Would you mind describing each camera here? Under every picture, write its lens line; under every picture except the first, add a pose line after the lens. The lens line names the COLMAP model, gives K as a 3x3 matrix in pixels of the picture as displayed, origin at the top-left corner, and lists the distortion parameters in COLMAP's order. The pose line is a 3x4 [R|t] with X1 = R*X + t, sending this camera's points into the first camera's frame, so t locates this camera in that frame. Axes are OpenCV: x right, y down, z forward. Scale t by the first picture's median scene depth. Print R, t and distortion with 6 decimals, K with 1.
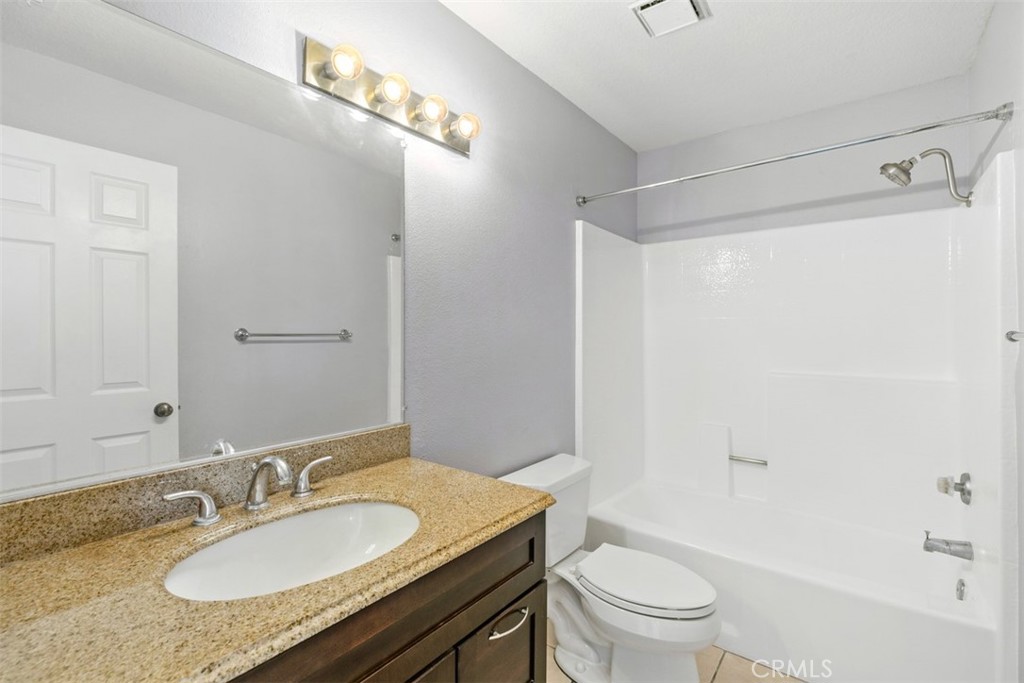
lens RADIAL K [[458.0, 0, 513.4], [0, 458.0, 320.0], [0, 0, 1]] dist [0.001510, 0.000165]
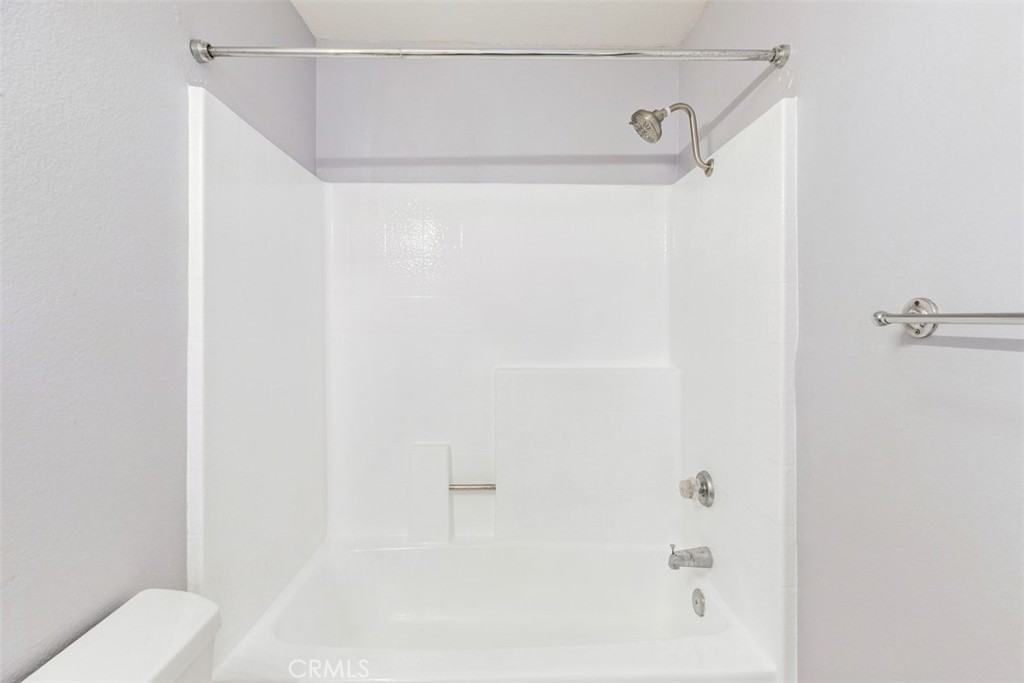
lens RADIAL K [[458.0, 0, 513.4], [0, 458.0, 320.0], [0, 0, 1]] dist [0.001510, 0.000165]
pose [[0.770903, -0.005981, 0.636925, 0.112612], [-0.013894, 0.999560, 0.026203, 0.016167], [-0.636801, -0.029050, 0.770481, 0.494787]]
